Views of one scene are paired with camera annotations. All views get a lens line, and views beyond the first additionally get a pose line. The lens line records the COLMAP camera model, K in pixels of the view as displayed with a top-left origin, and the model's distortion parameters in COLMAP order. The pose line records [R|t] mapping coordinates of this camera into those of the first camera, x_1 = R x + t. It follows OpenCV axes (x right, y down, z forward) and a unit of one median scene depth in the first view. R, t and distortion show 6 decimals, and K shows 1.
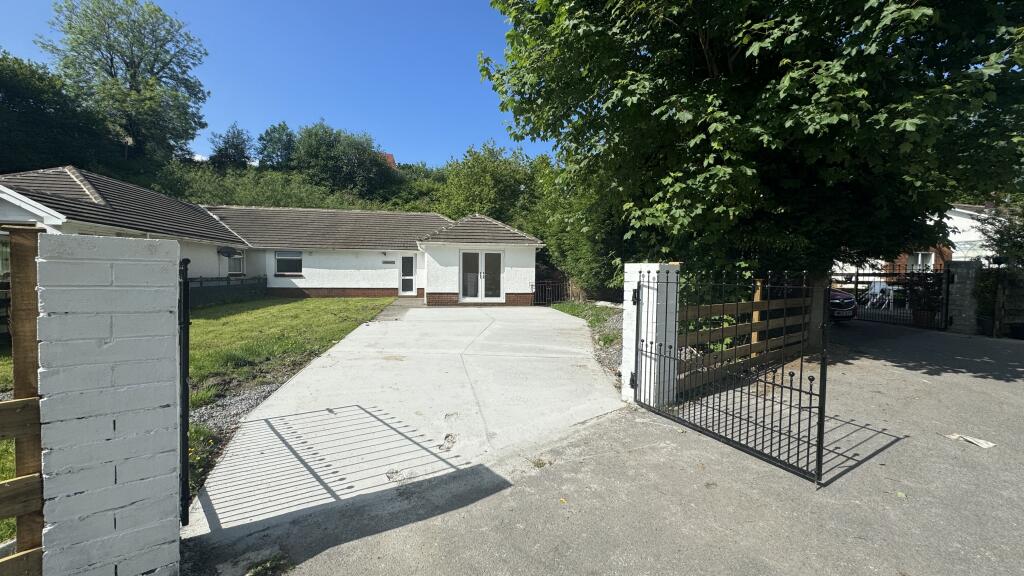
lens RADIAL K [[438.6, 0, 512.0], [0, 438.6, 288.0], [0, 0, 1]] dist [0.000636, -0.000013]
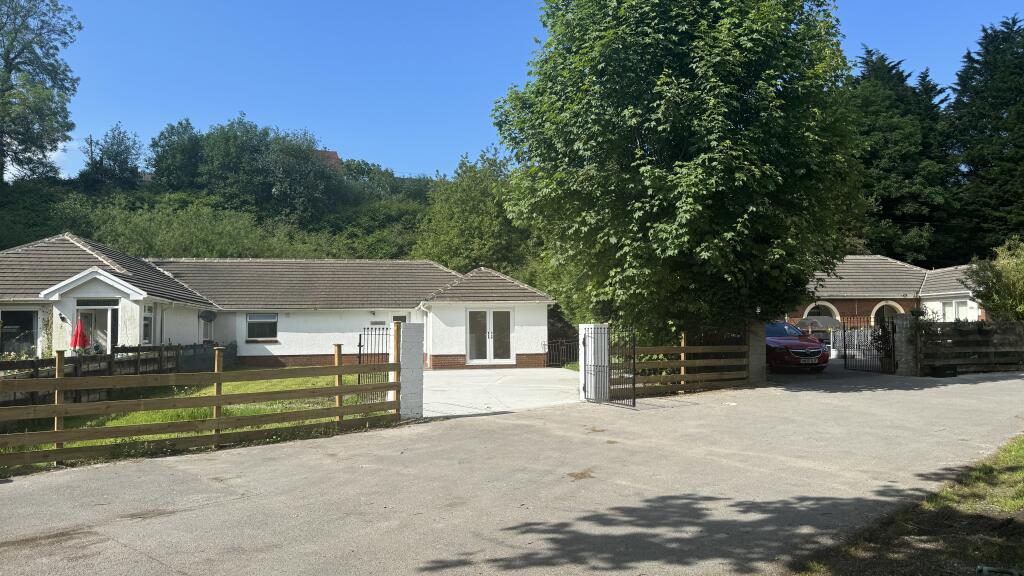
lens RADIAL K [[745.7, 0, 512.0], [0, 745.7, 288.0], [0, 0, 1]] dist [0.033232, -0.003901]
pose [[0.999531, -0.022869, -0.020374, 0.012264], [0.020816, 0.995177, -0.095857, 0.023286], [0.022468, 0.095388, 0.995187, -0.575787]]
